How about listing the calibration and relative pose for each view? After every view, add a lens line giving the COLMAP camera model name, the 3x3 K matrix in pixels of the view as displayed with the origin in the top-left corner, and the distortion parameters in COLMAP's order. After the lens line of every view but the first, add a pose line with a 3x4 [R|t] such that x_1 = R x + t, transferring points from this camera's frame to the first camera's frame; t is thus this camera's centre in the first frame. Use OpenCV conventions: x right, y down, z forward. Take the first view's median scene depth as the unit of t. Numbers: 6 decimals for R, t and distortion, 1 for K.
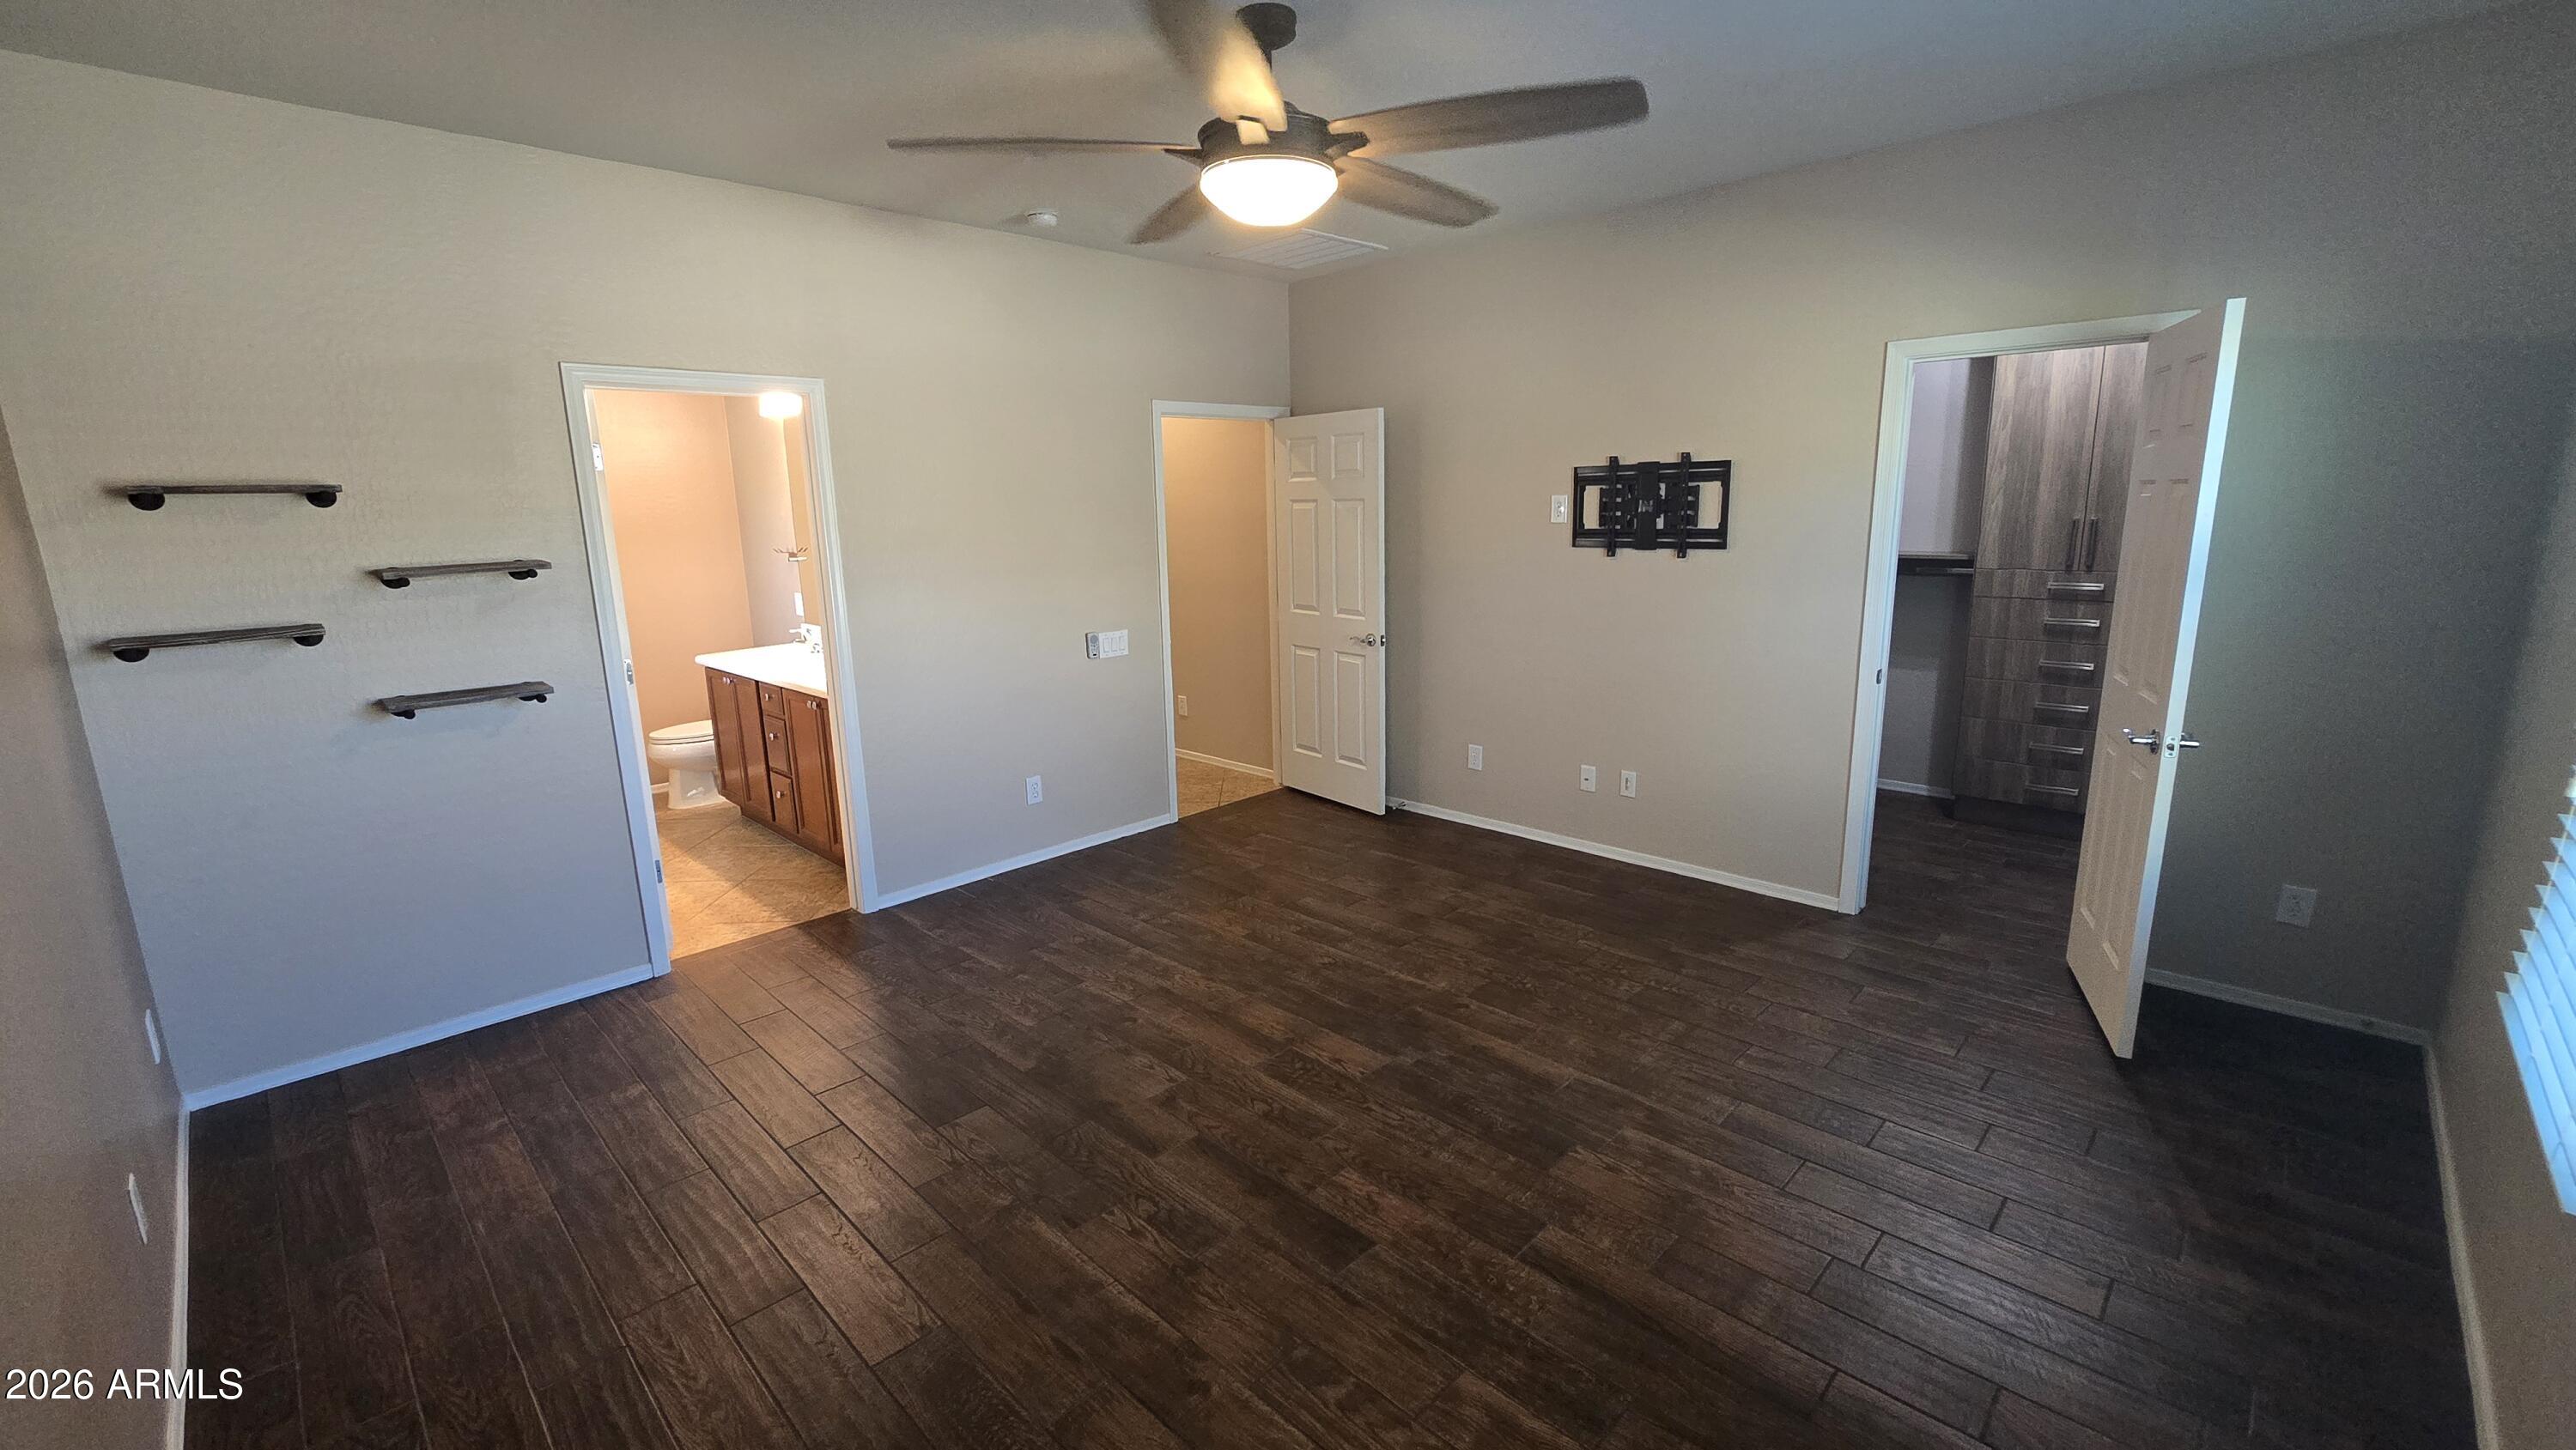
lens RADIAL K [[1052.5, 0, 1291.1], [0, 1052.5, 720.7], [0, 0, 1]] dist [-0.006427, 0.001836]
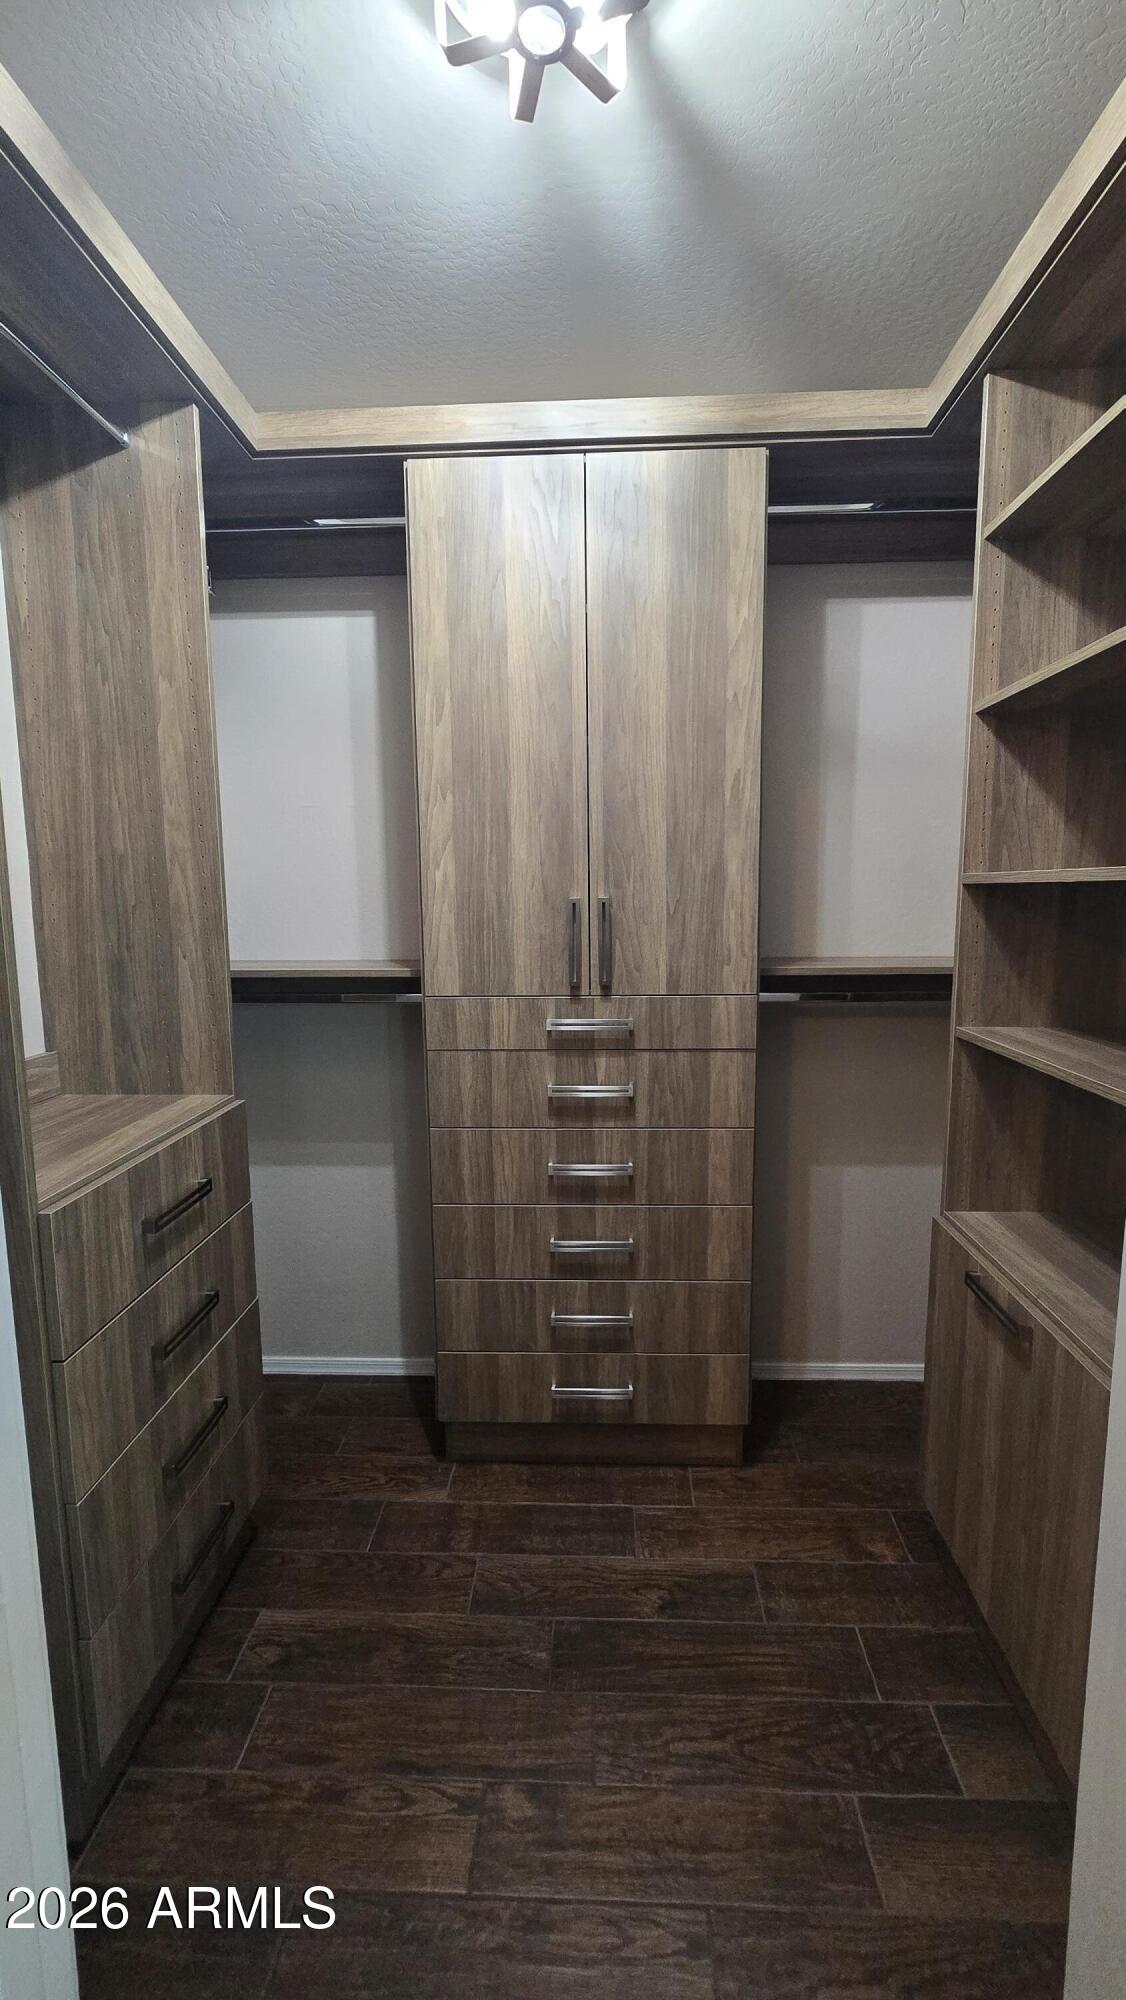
lens RADIAL K [[817.2, 0, 570.6], [0, 817.2, 996.9], [0, 0, 1]] dist [-0.006427, 0.001836]
pose [[0.751753, -0.067183, 0.656013, 0.457268], [0.123309, 0.991572, -0.039757, -0.123068], [-0.647813, 0.110779, 0.753702, 0.673493]]
